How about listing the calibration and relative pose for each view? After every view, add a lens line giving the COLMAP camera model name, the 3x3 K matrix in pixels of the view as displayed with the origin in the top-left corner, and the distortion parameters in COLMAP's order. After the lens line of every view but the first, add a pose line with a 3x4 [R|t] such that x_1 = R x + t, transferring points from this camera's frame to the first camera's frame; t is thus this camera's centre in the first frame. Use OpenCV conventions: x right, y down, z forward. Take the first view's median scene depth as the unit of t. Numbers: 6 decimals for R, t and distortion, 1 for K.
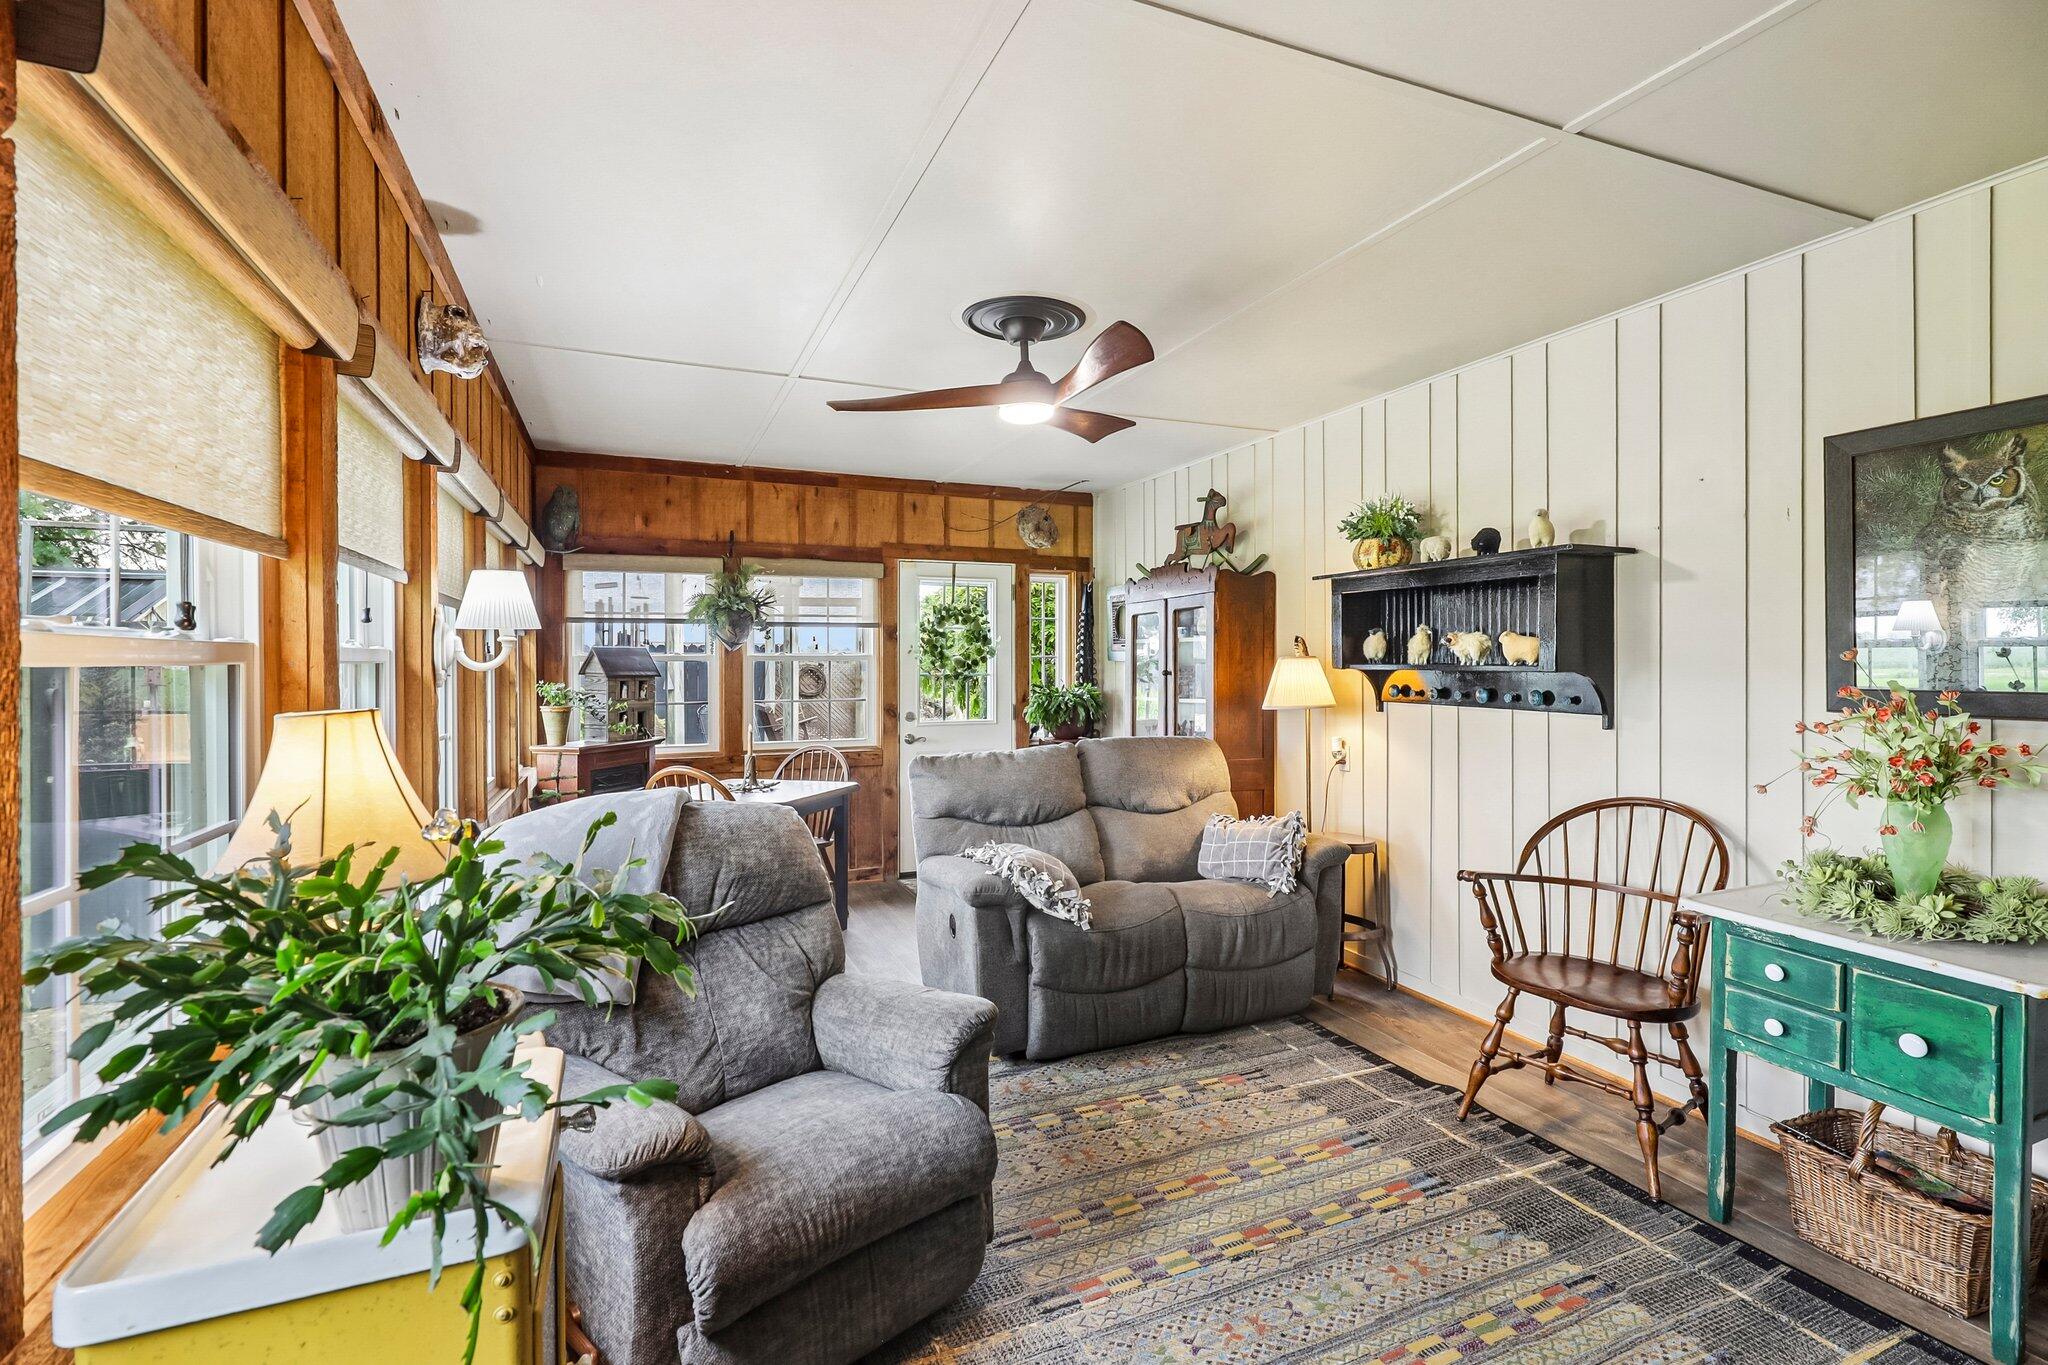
lens RADIAL K [[944.1, 0, 1026.6], [0, 944.1, 673.8], [0, 0, 1]] dist [-0.003891, 0.000476]
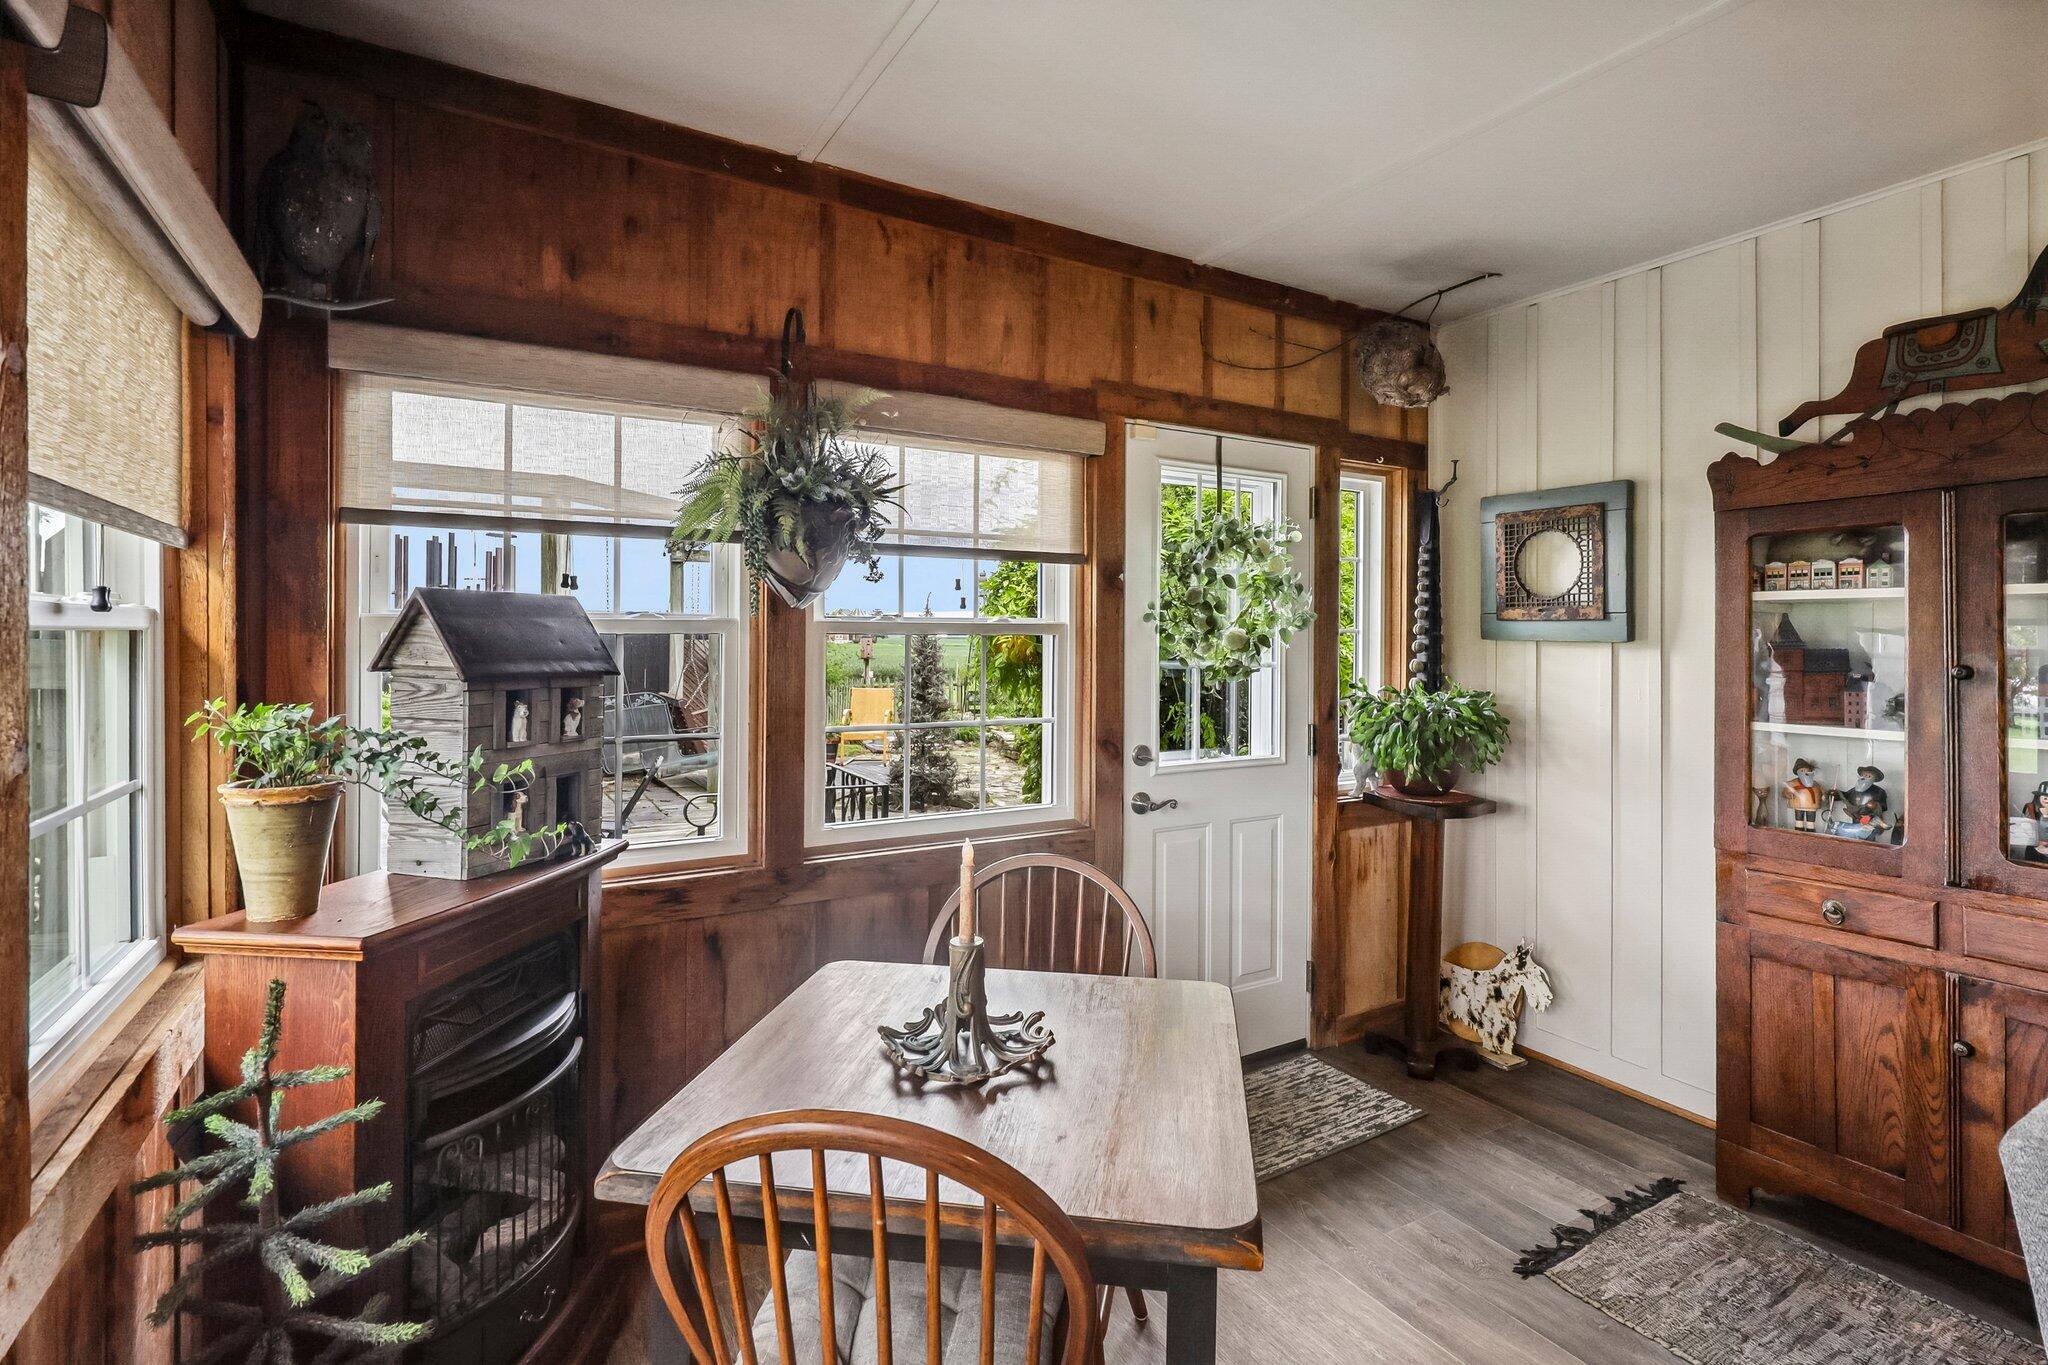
lens RADIAL K [[944.1, 0, 1012.3], [0, 944.1, 639.0], [0, 0, 1]] dist [-0.003891, 0.000476]
pose [[0.991407, 0.005658, 0.130693, -0.261282], [-0.004066, 0.999914, -0.012449, -0.006420], [-0.130752, 0.011811, 0.991345, 0.568203]]
